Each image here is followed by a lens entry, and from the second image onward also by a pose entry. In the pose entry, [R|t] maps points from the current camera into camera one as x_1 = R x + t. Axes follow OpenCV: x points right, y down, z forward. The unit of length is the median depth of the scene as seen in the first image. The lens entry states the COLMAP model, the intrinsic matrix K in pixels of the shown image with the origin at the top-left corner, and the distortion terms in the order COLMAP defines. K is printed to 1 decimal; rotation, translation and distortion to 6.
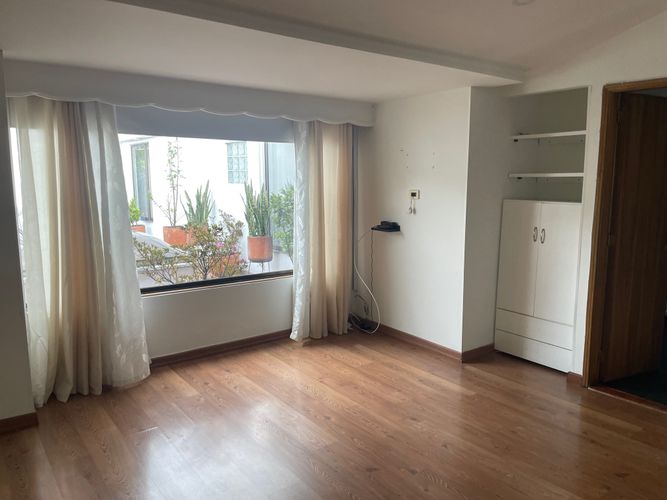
lens RADIAL K [[505.9, 0, 330.3], [0, 505.9, 253.4], [0, 0, 1]] dist [0.089792, -0.114750]
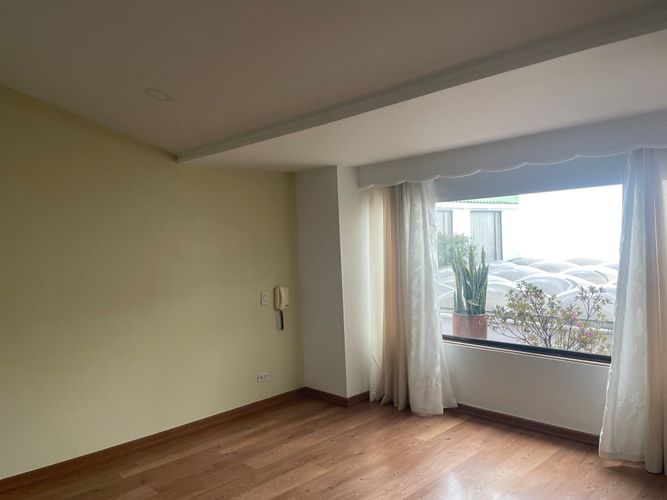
lens RADIAL K [[505.9, 0, 327.5], [0, 505.9, 250.4], [0, 0, 1]] dist [0.089792, -0.114750]
pose [[0.123998, 0.014235, -0.992180, 0.687511], [-0.105060, 0.994465, 0.001138, -0.087784], [0.986705, 0.104097, 0.124808, 0.561819]]
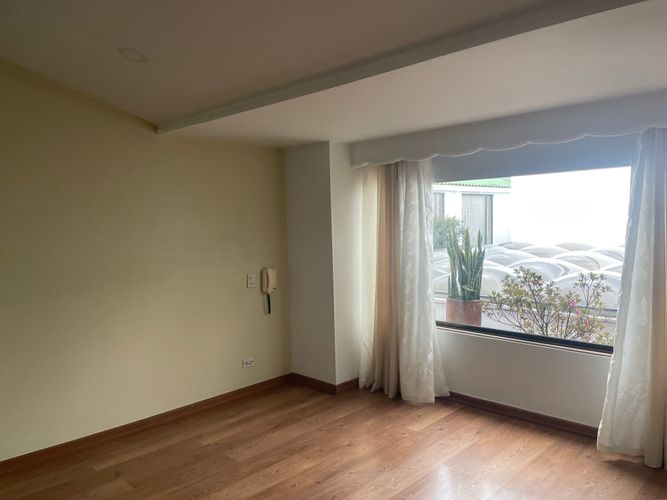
lens RADIAL K [[505.9, 0, 332.8], [0, 505.9, 248.5], [0, 0, 1]] dist [0.089792, -0.114750]
pose [[0.155777, 0.049127, -0.986570, 0.632129], [-0.120998, 0.992190, 0.030302, -0.087097], [0.980353, 0.114653, 0.160505, 0.565656]]
